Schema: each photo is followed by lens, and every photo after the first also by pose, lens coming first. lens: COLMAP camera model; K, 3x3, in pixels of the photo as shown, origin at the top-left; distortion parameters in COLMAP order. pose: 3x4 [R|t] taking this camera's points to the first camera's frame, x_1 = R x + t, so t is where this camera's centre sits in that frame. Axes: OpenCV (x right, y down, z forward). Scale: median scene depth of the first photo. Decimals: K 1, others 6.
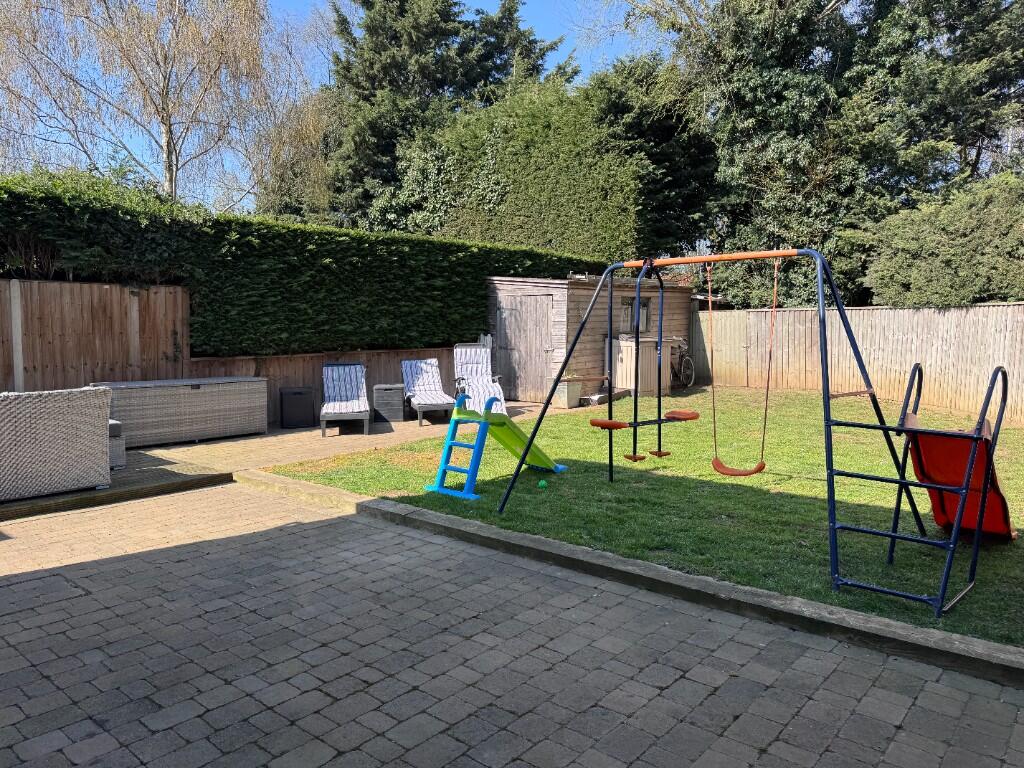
lens RADIAL K [[715.3, 0, 512.0], [0, 715.3, 384.0], [0, 0, 1]] dist [0.092998, -0.140770]
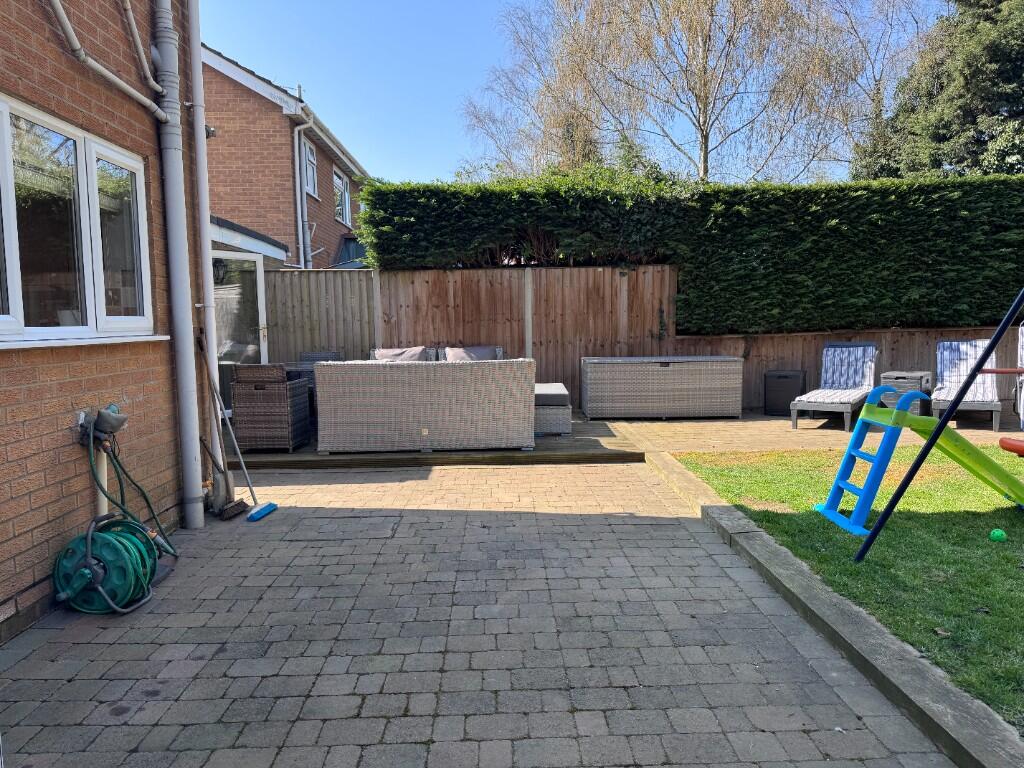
lens RADIAL K [[715.8, 0, 512.0], [0, 715.8, 384.0], [0, 0, 1]] dist [0.065918, -0.079847]
pose [[0.664861, 0.057771, -0.744730, 0.148398], [-0.041137, 0.998323, 0.040718, -0.000551], [0.745833, 0.003564, 0.666123, 0.167202]]
